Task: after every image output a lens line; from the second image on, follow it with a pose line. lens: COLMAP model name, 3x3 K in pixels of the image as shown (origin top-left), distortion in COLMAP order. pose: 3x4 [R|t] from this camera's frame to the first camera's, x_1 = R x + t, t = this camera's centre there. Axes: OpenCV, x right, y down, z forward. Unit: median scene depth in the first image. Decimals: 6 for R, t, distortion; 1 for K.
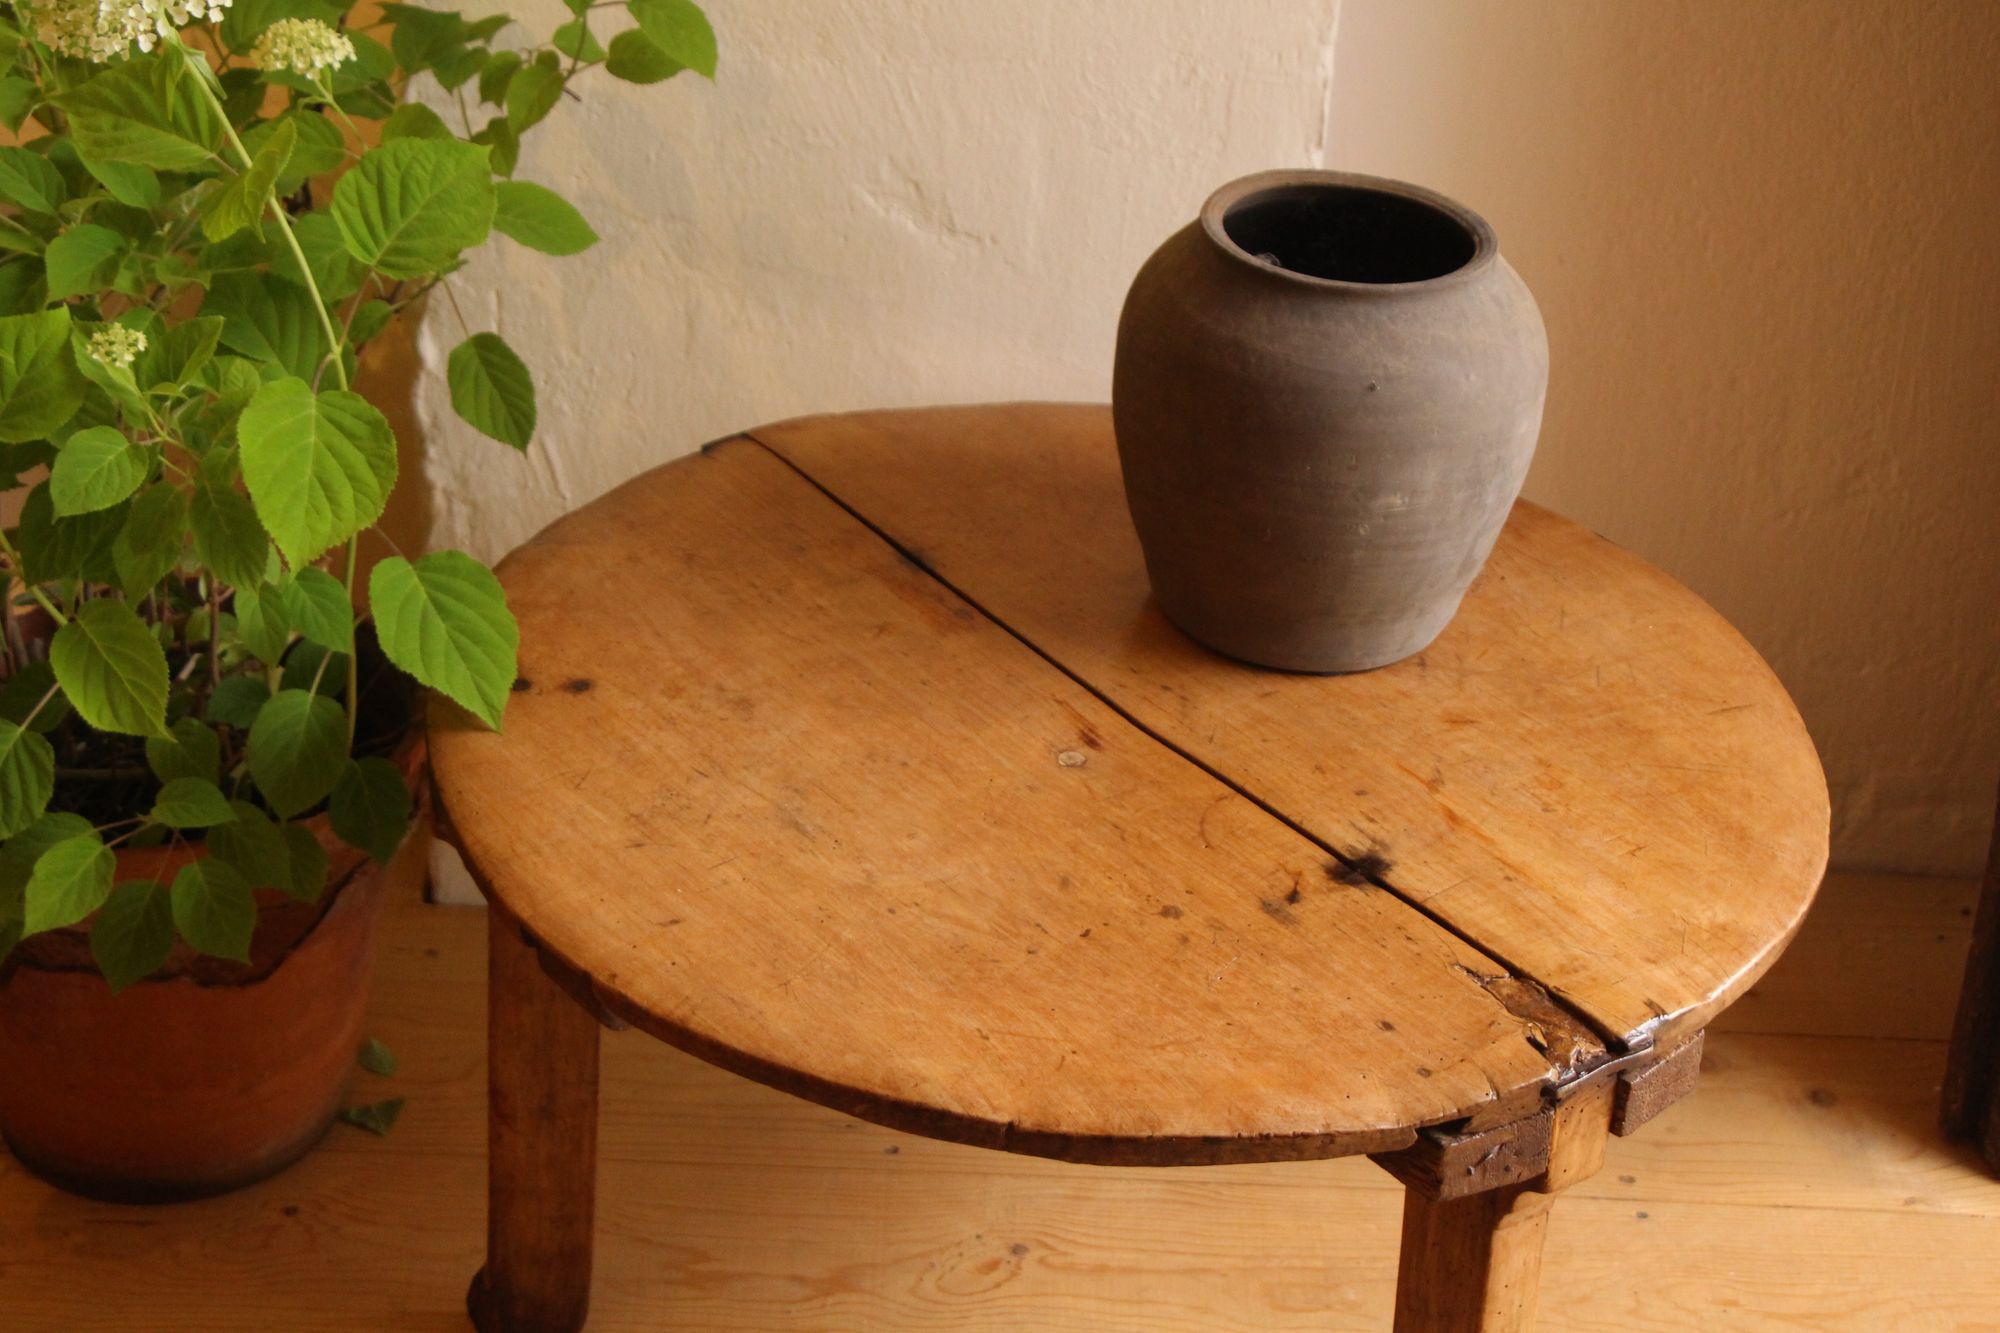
lens RADIAL K [[3736.3, 0, 1006.7], [0, 3736.3, 725.9], [0, 0, 1]] dist [0.224662, 0.000000]
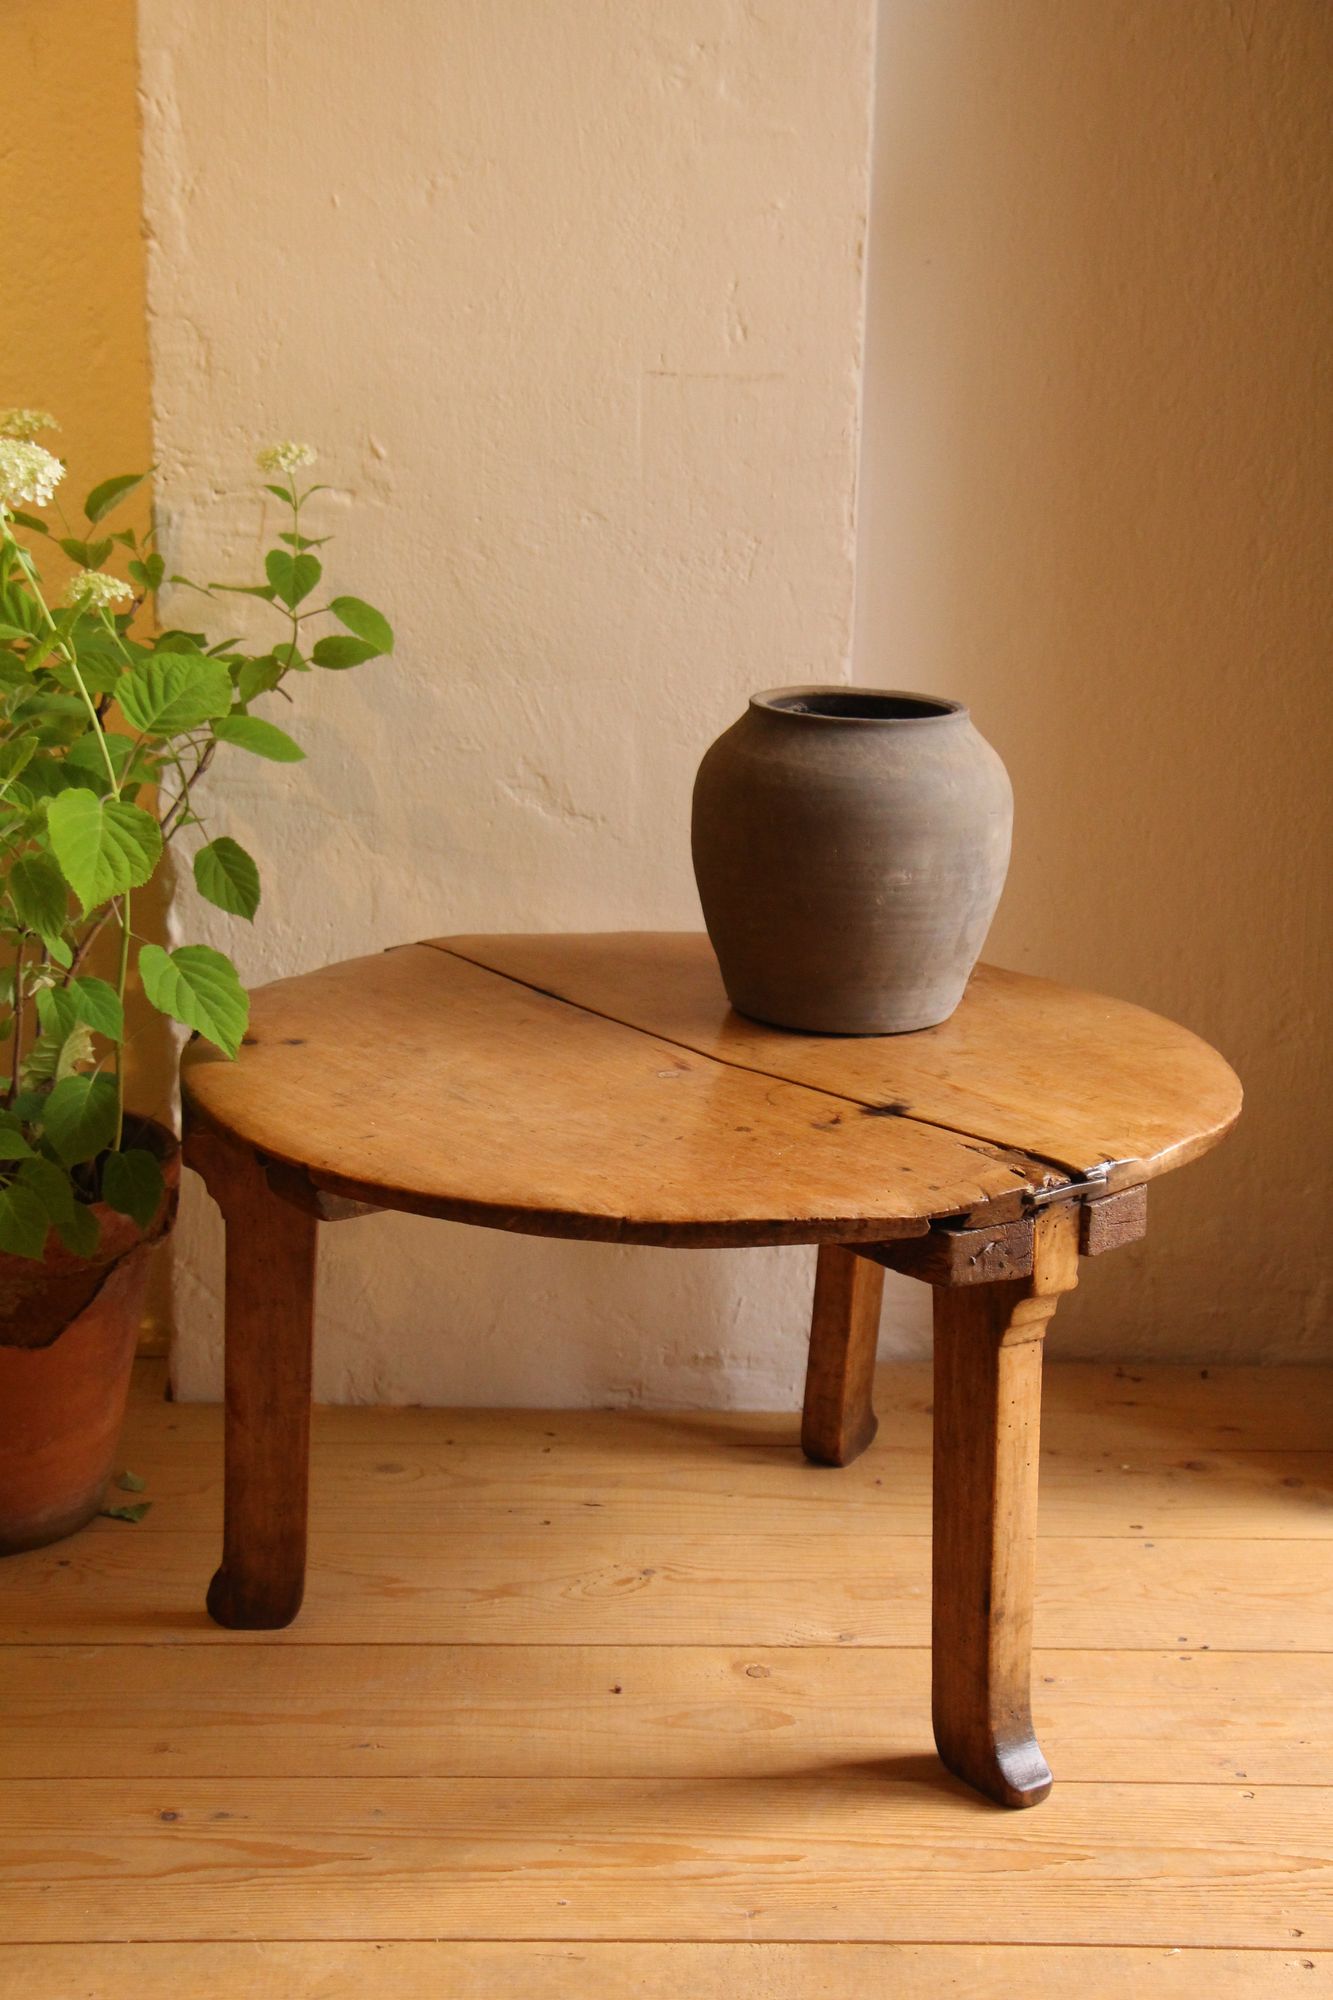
lens RADIAL K [[3425.5, 0, 655.0], [0, 3425.5, 1046.3], [0, 0, 1]] dist [0.157873, 0.000000]
pose [[0.999391, -0.034602, 0.004434, 0.007373], [0.034497, 0.961370, -0.273088, 0.321932], [0.005187, 0.273075, 0.961979, -0.161322]]
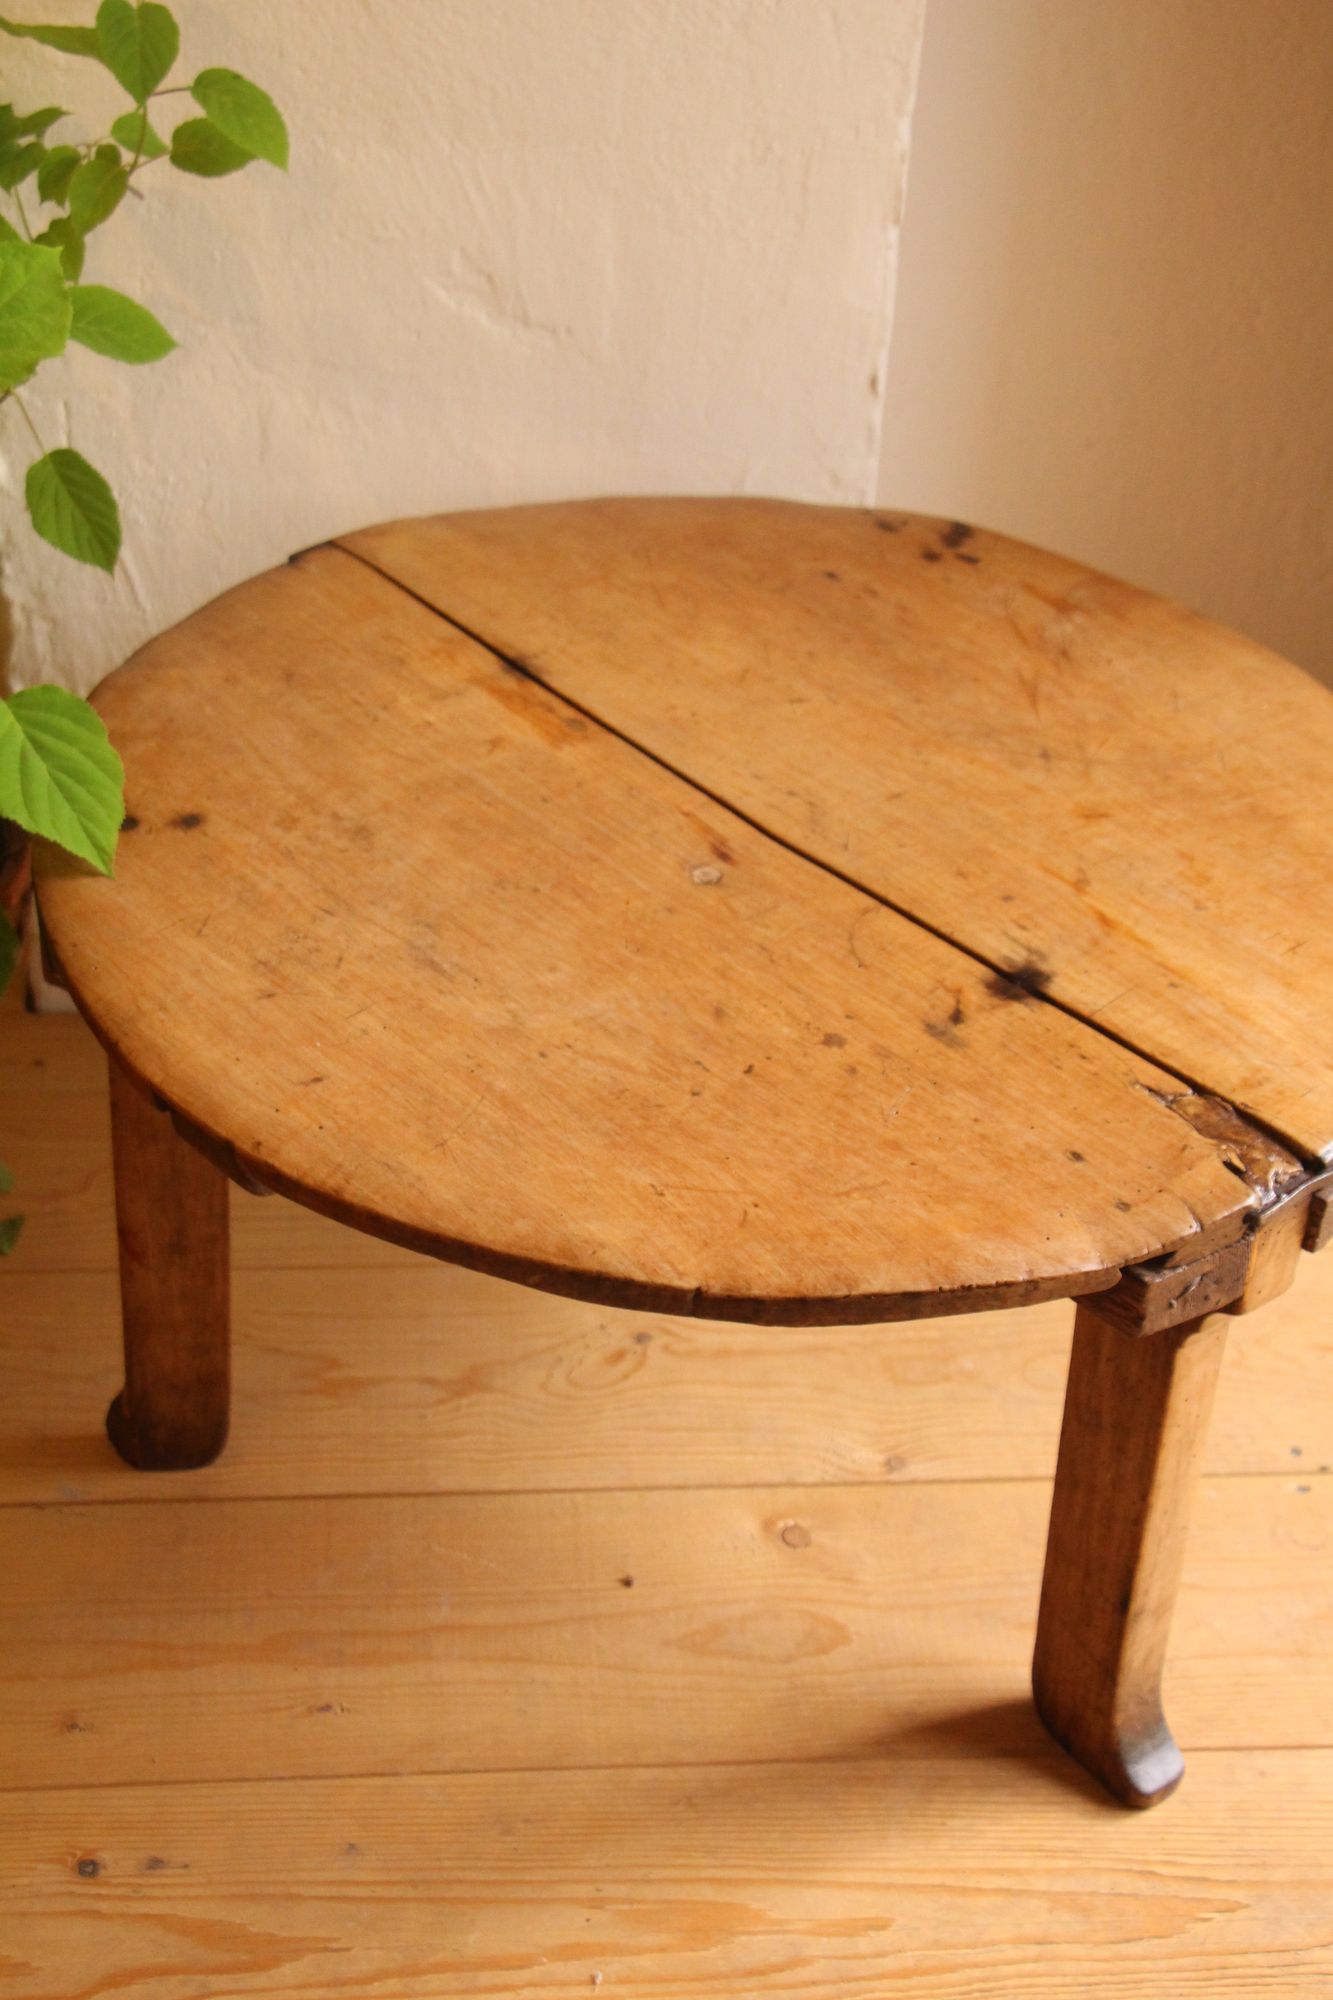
lens RADIAL K [[3025.5, 0, 652.8], [0, 3025.5, 1044.2], [0, 0, 1]] dist [0.102923, 0.000000]
pose [[0.997049, -0.049706, 0.058499, -0.043643], [0.043486, 0.993711, 0.103187, -0.028600], [-0.063260, -0.100339, 0.992940, 0.213119]]
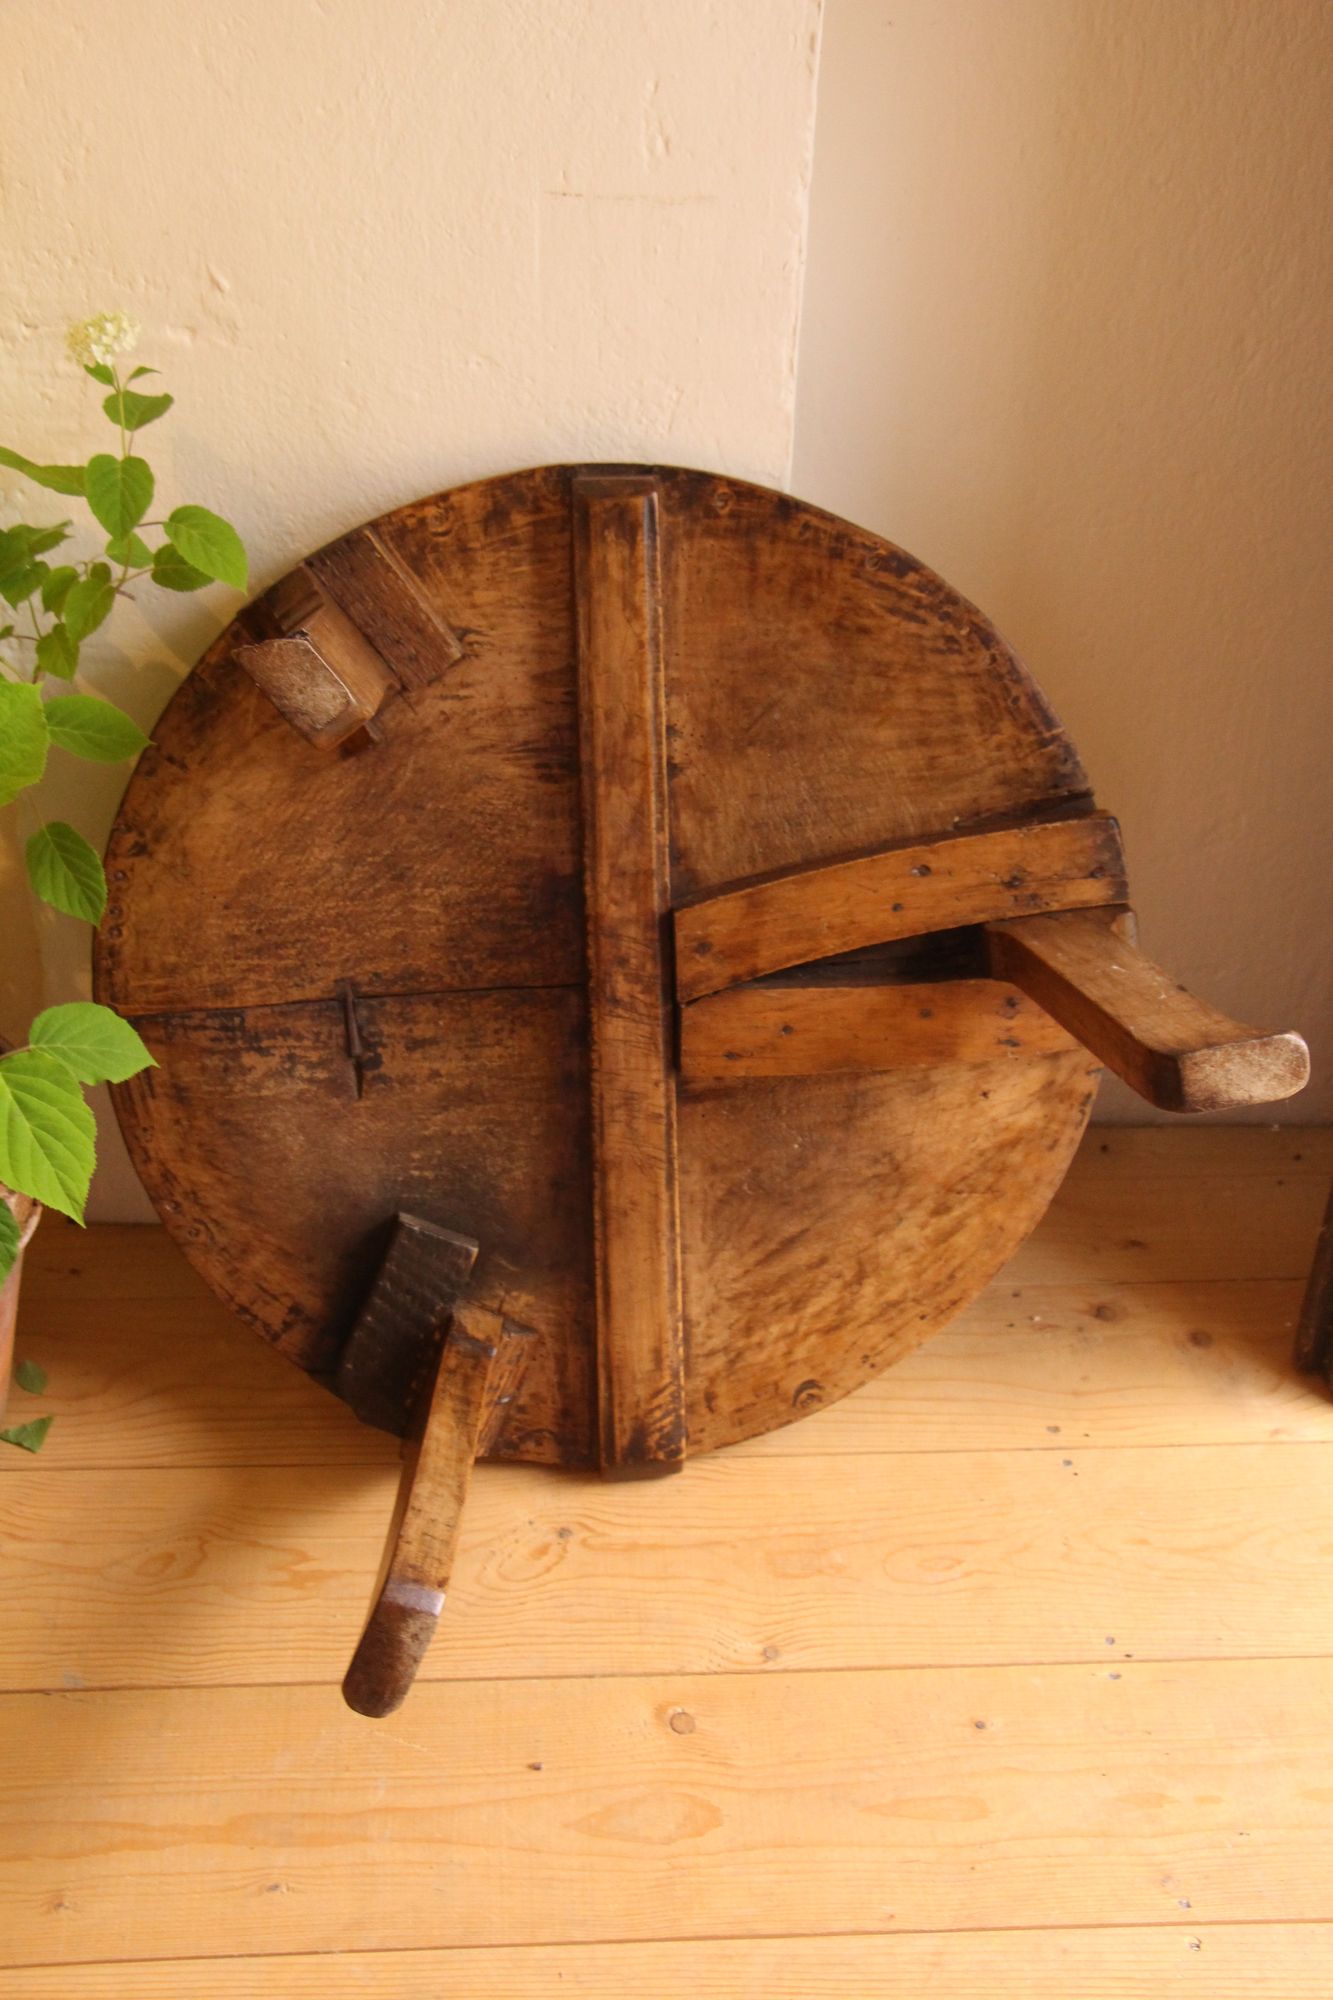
lens RADIAL K [[2452.5, 0, 665.2], [0, 2452.5, 1037.2], [0, 0, 1]] dist [0.031748, 0.000000]
pose [[0.998080, -0.047364, 0.039920, 0.013209], [0.042696, 0.992944, 0.110627, -0.120584], [-0.044878, -0.108710, 0.993060, 0.257937]]
